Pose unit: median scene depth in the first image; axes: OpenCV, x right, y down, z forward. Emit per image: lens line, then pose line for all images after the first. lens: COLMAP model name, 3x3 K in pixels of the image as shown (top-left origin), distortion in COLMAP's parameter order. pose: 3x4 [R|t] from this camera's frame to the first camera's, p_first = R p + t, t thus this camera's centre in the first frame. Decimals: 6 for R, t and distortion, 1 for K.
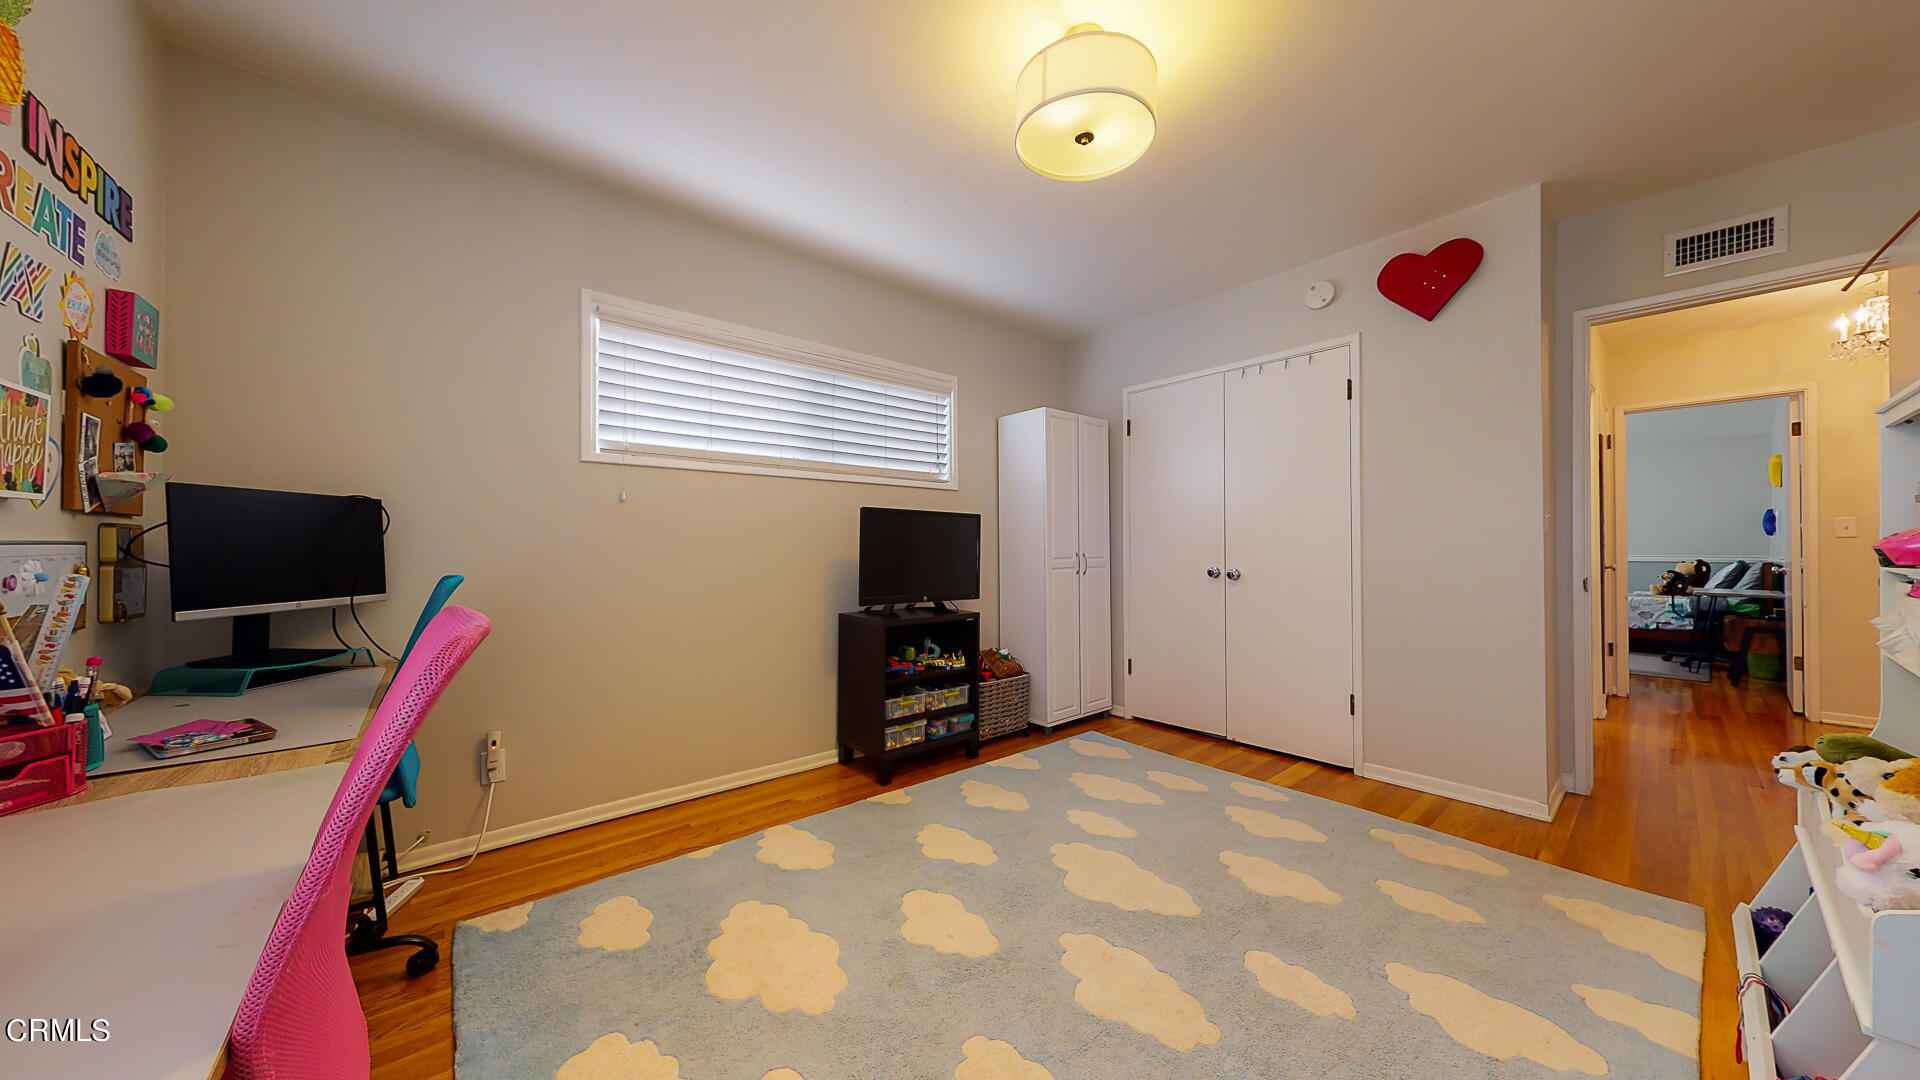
lens RADIAL K [[617.2, 0, 955.5], [0, 617.2, 541.1], [0, 0, 1]] dist [0.000574, 0.000040]
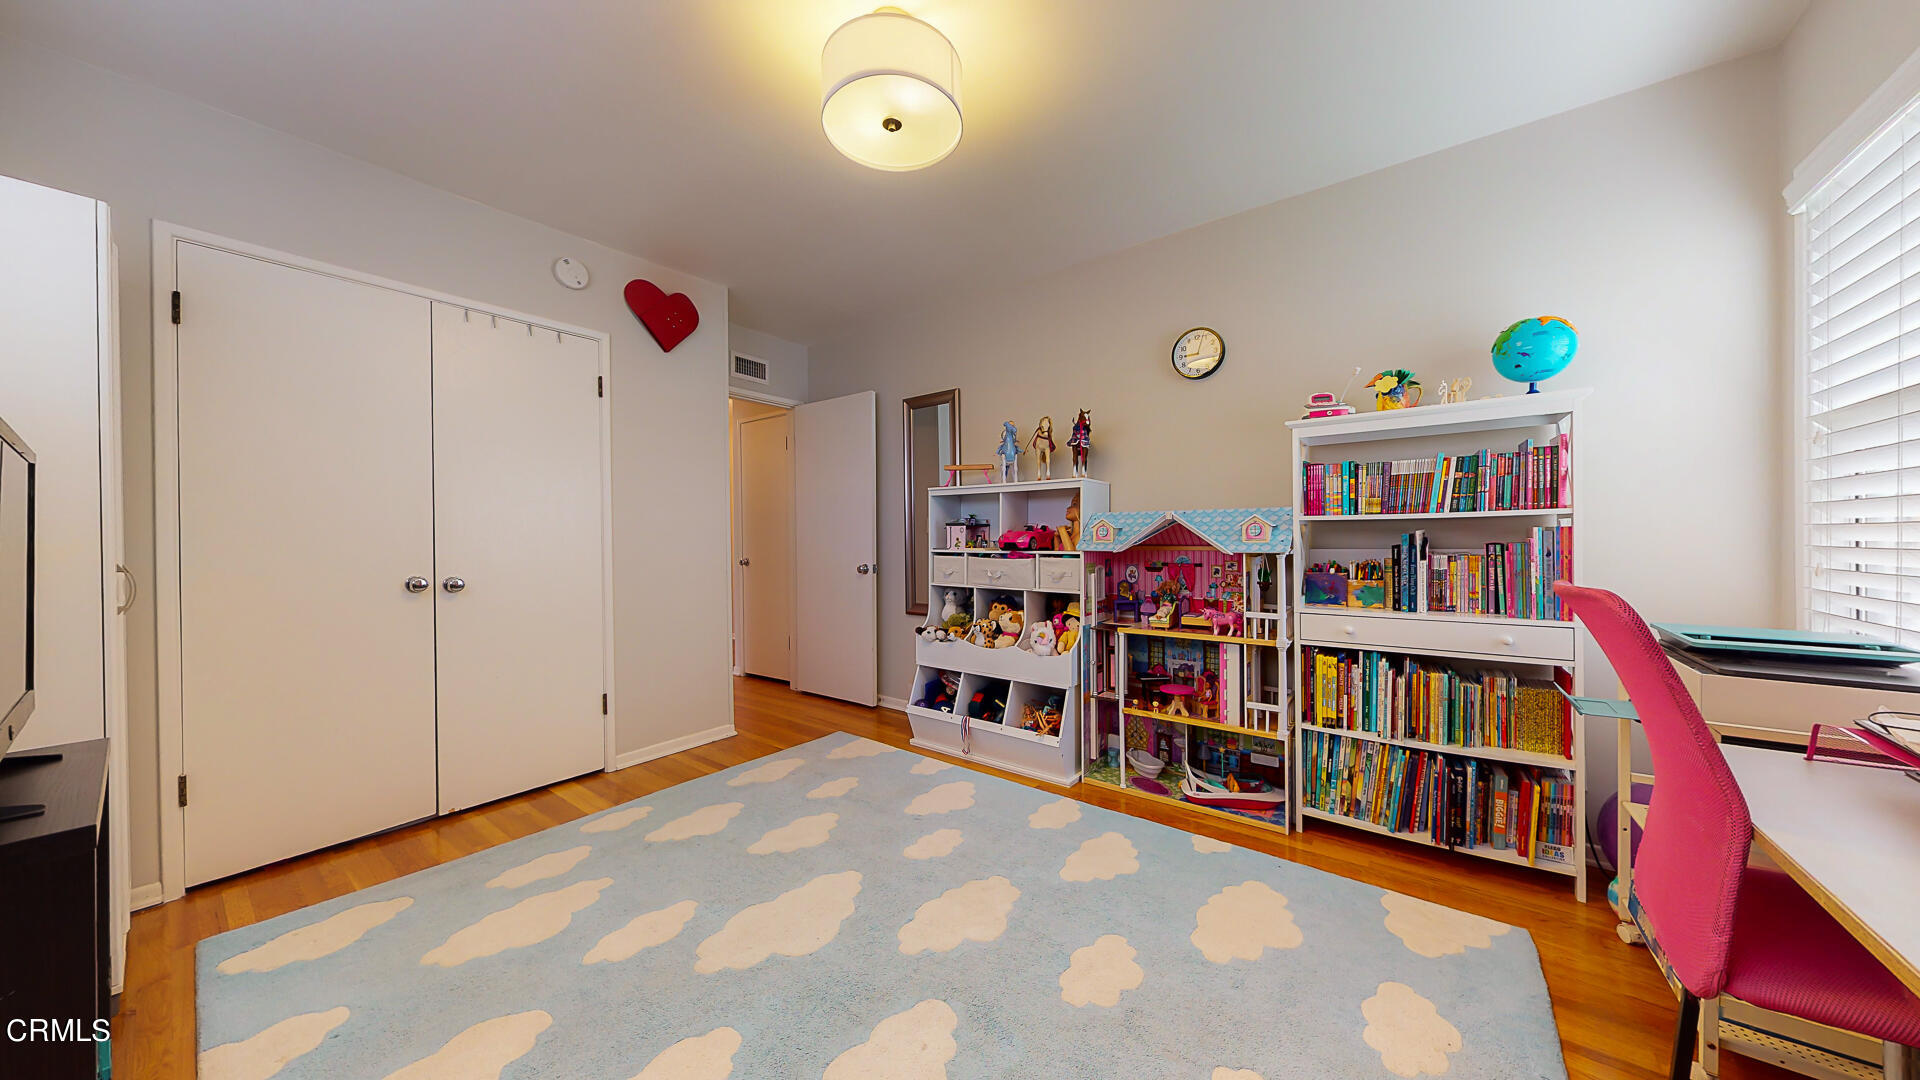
lens RADIAL K [[617.2, 0, 956.1], [0, 617.2, 544.7], [0, 0, 1]] dist [0.000574, 0.000040]
pose [[-0.230056, -0.000201, 0.973177, -0.496267], [-0.000708, 1.000000, 0.000039, 0.007913], [-0.973177, -0.000680, -0.230056, 0.736424]]
